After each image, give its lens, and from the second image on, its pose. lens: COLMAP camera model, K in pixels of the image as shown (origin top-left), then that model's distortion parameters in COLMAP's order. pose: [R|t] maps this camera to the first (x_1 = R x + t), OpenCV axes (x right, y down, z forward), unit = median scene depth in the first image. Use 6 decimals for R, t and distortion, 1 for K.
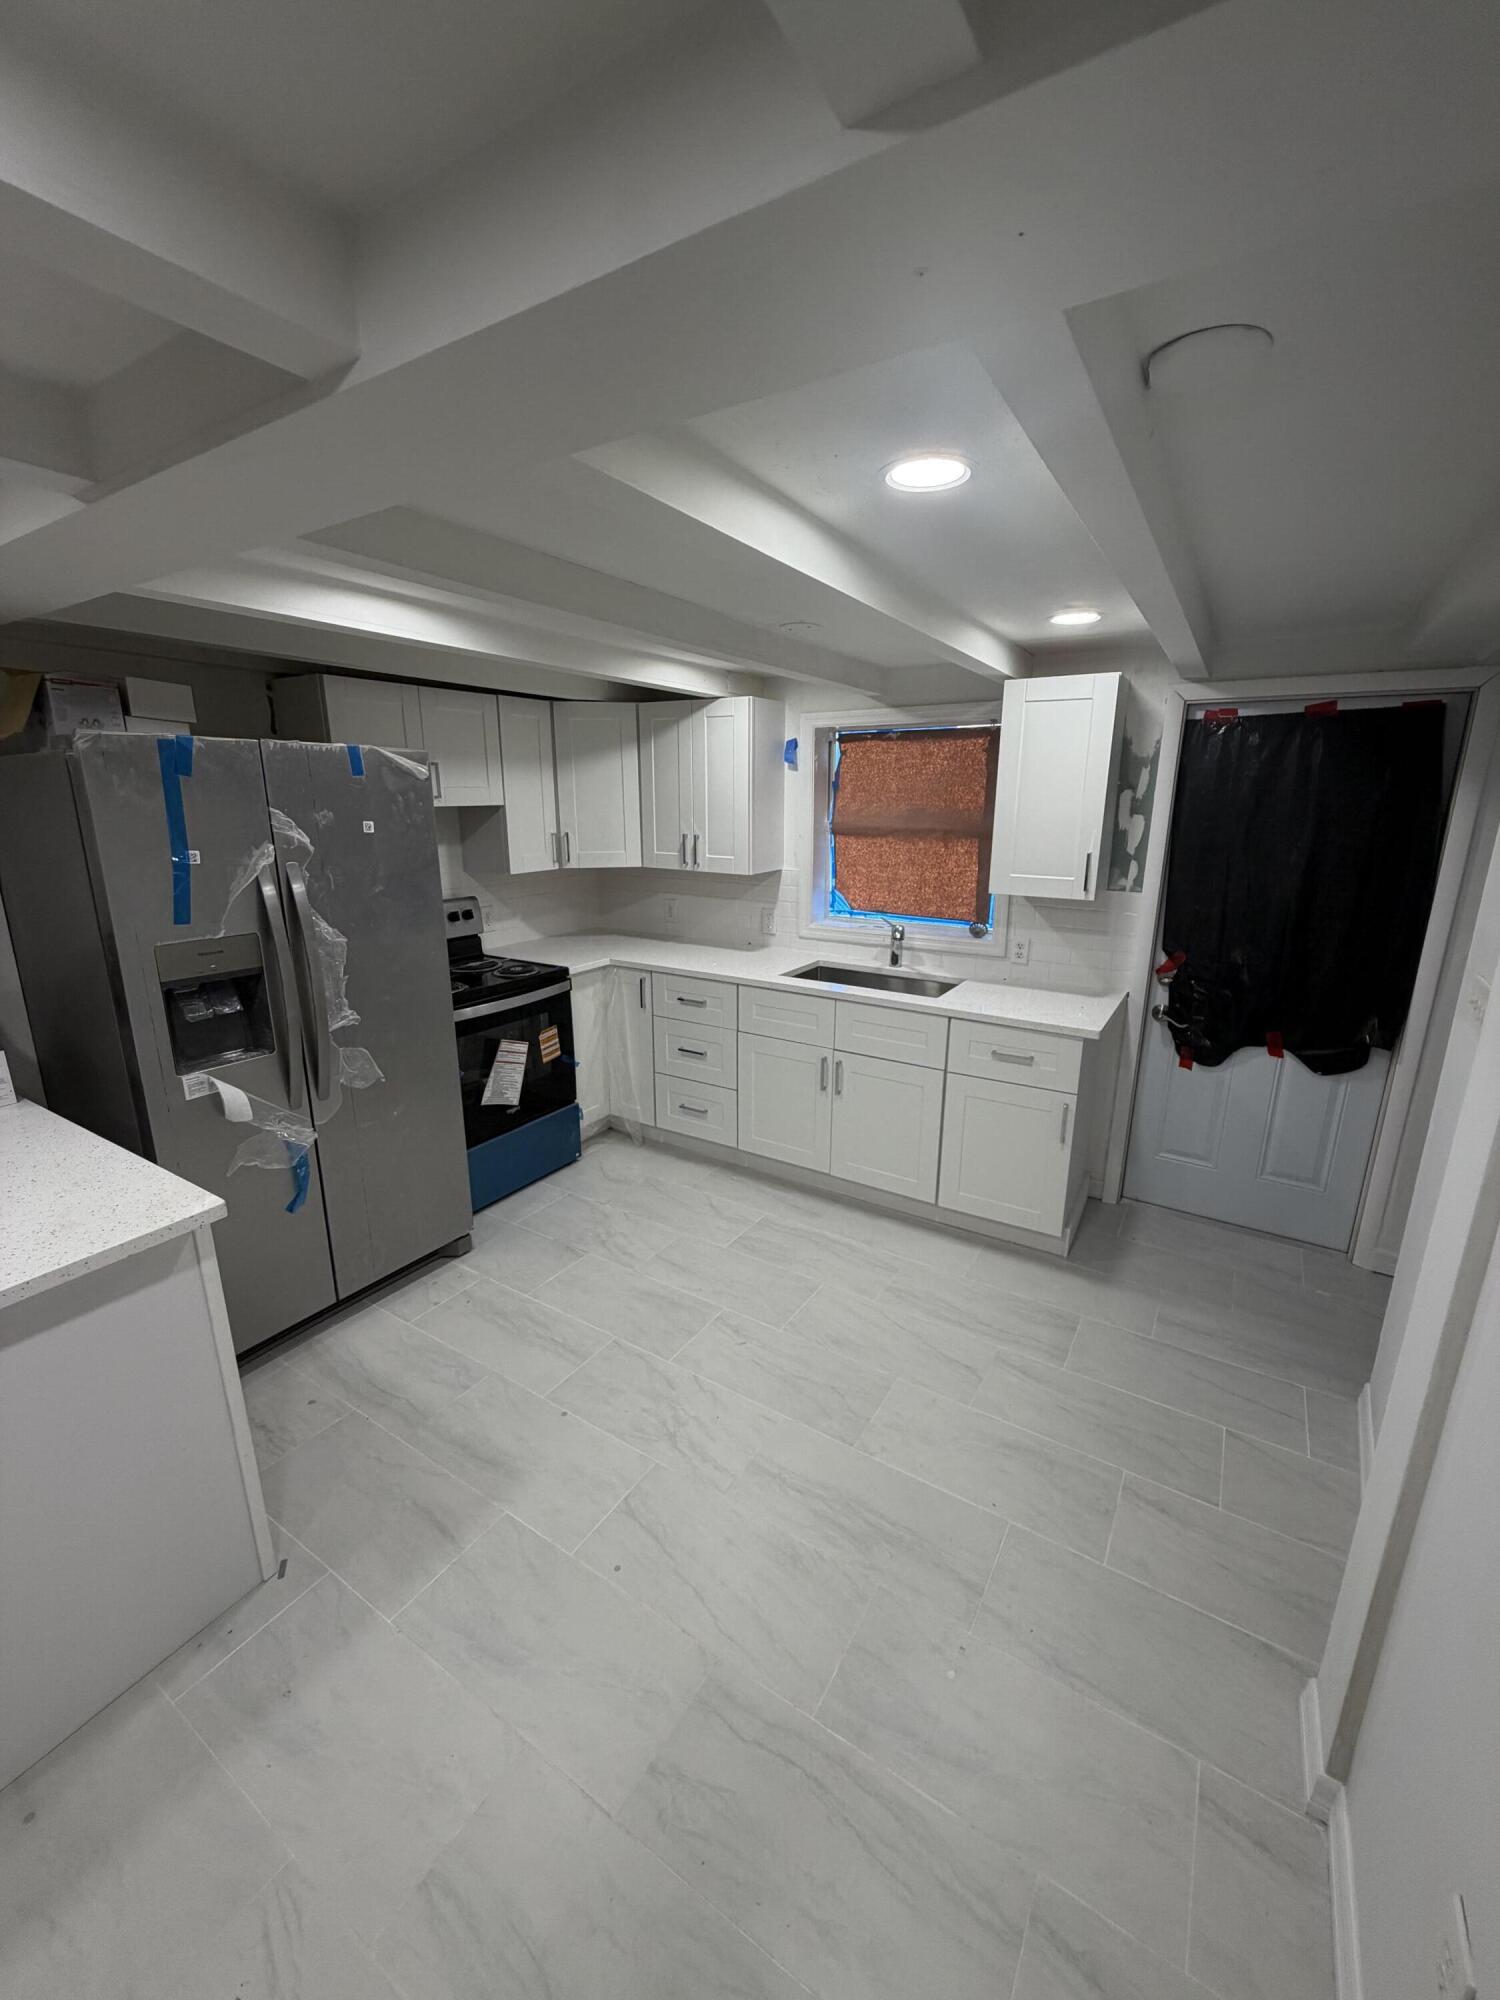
lens RADIAL K [[801.7, 0, 754.7], [0, 801.7, 997.6], [0, 0, 1]] dist [0.023058, 0.000356]
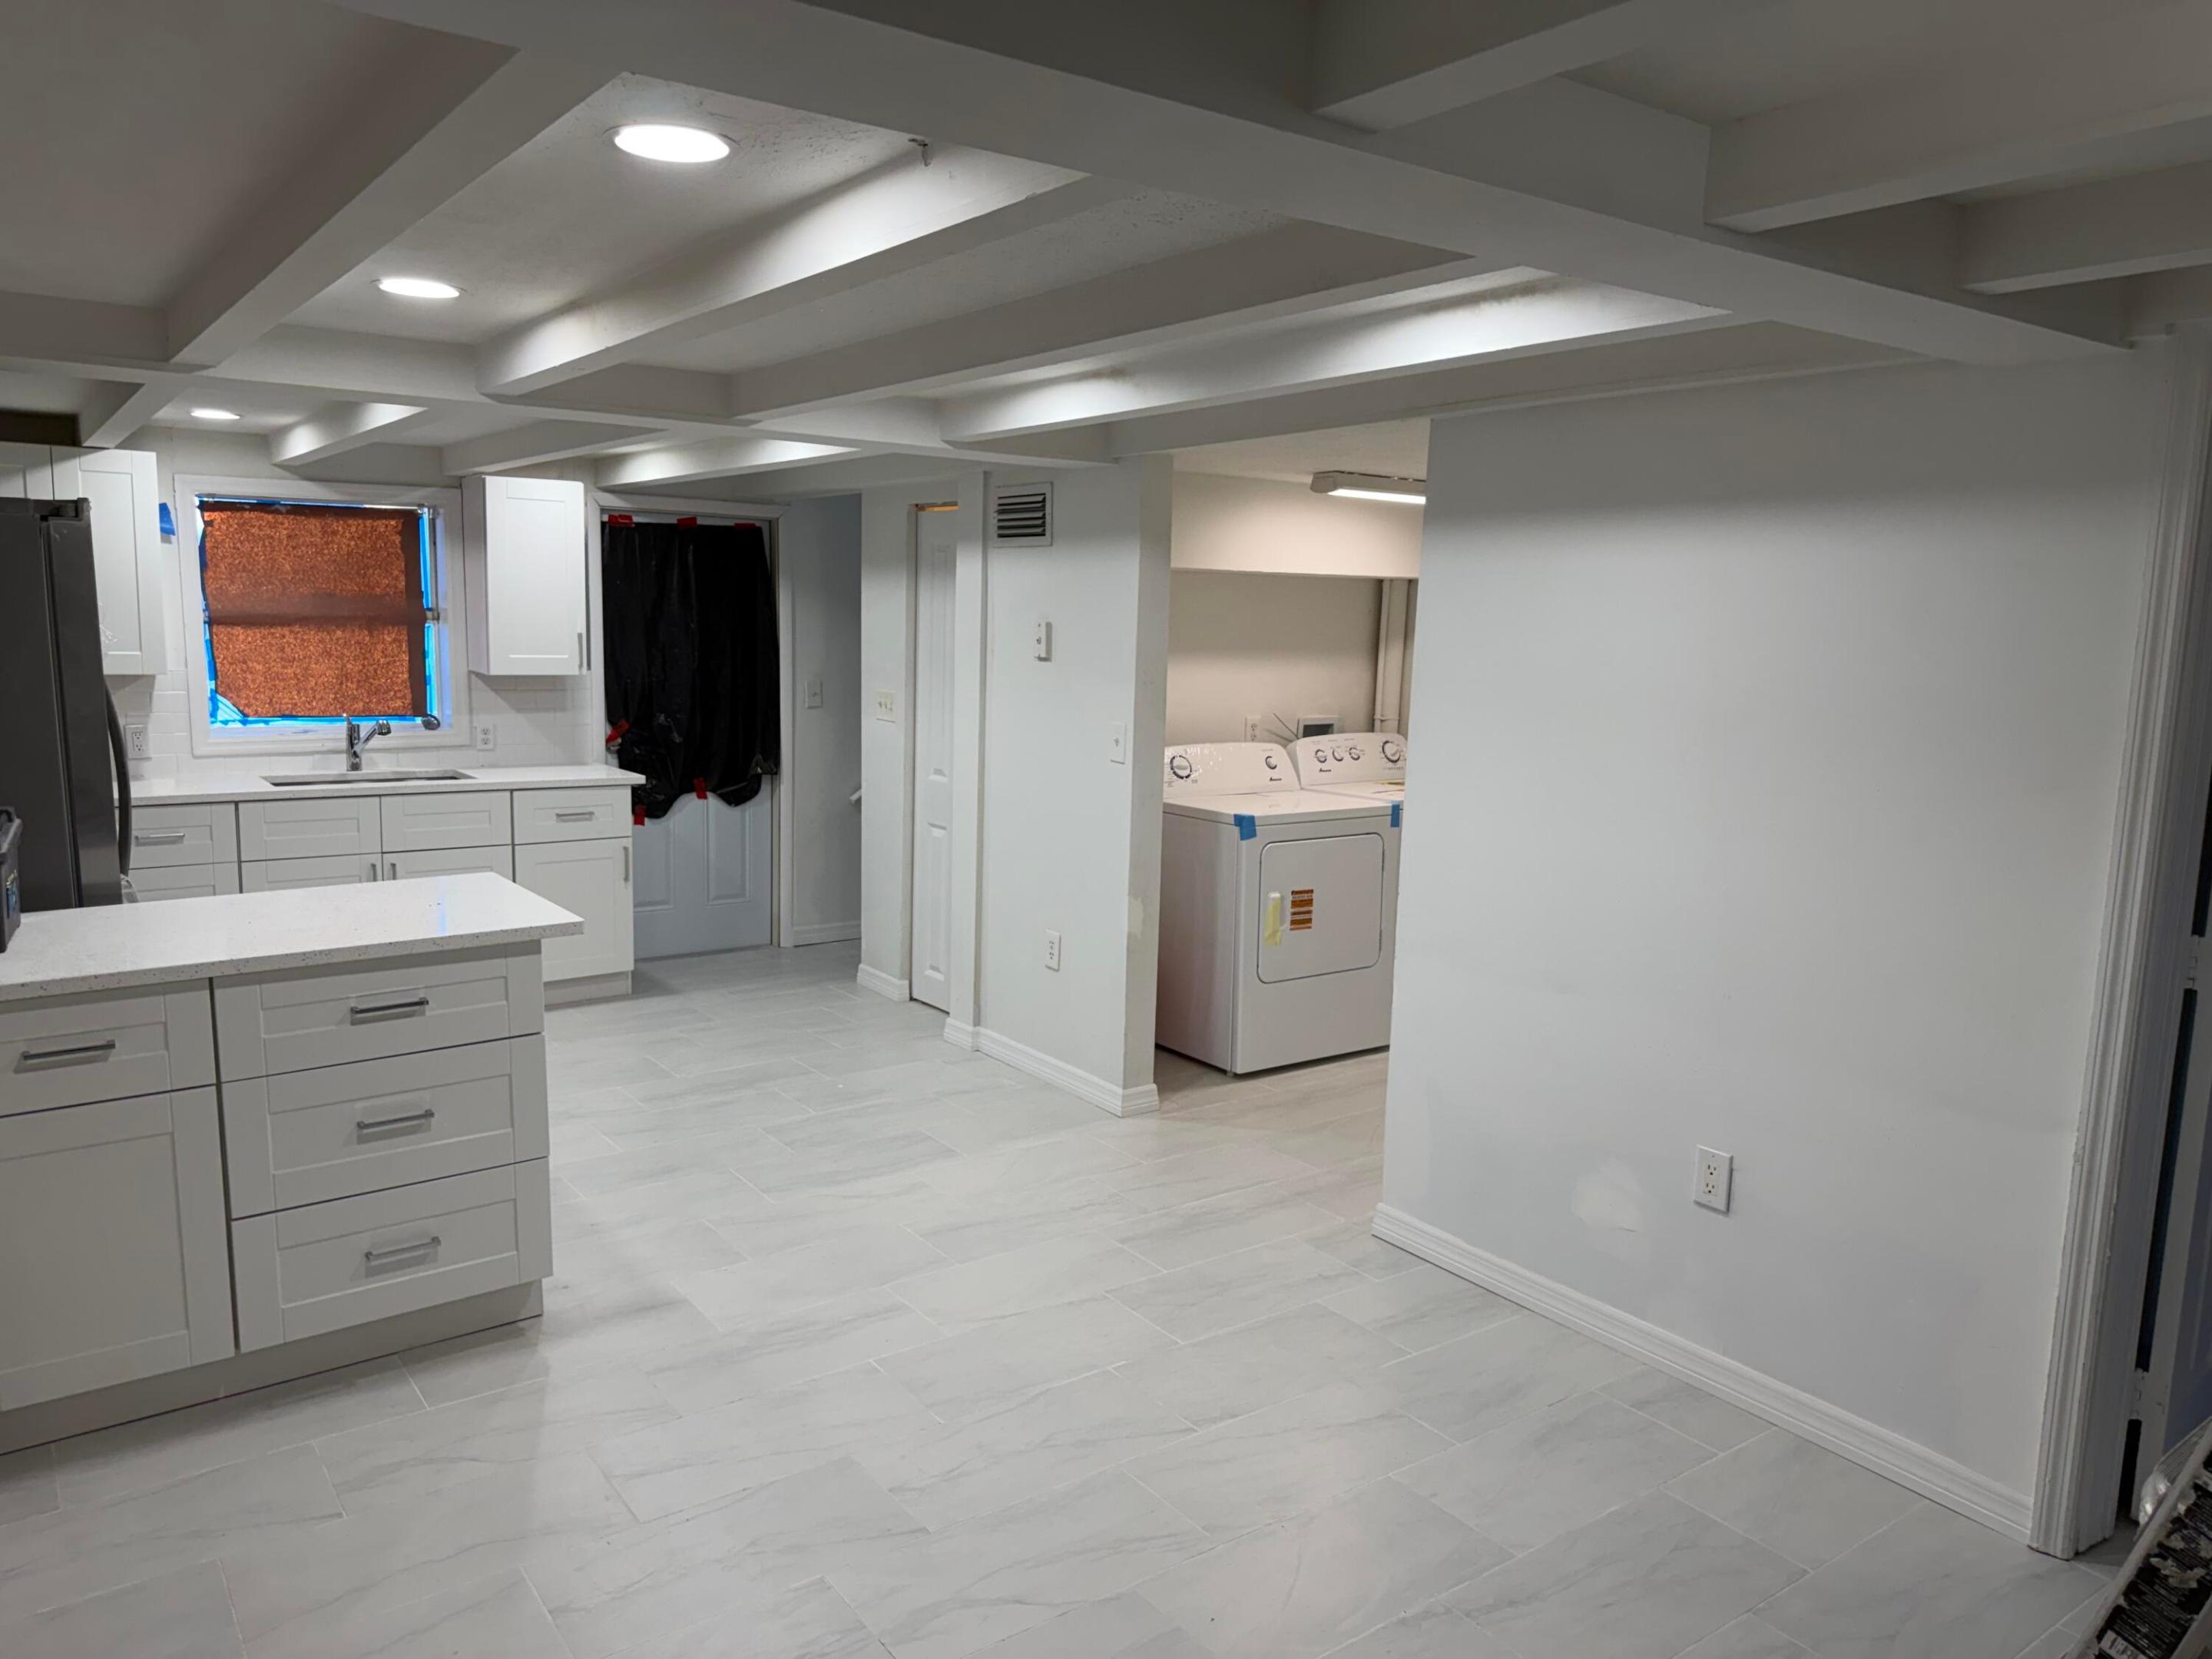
lens RADIAL K [[1547.4, 0, 1104.9], [0, 1547.4, 822.2], [0, 0, 1]] dist [0.003041, -0.005608]
pose [[0.390630, -0.123027, 0.912290, -1.045875], [0.207227, 0.977344, 0.043069, 0.111751], [-0.896920, 0.172227, 0.407274, -0.402623]]
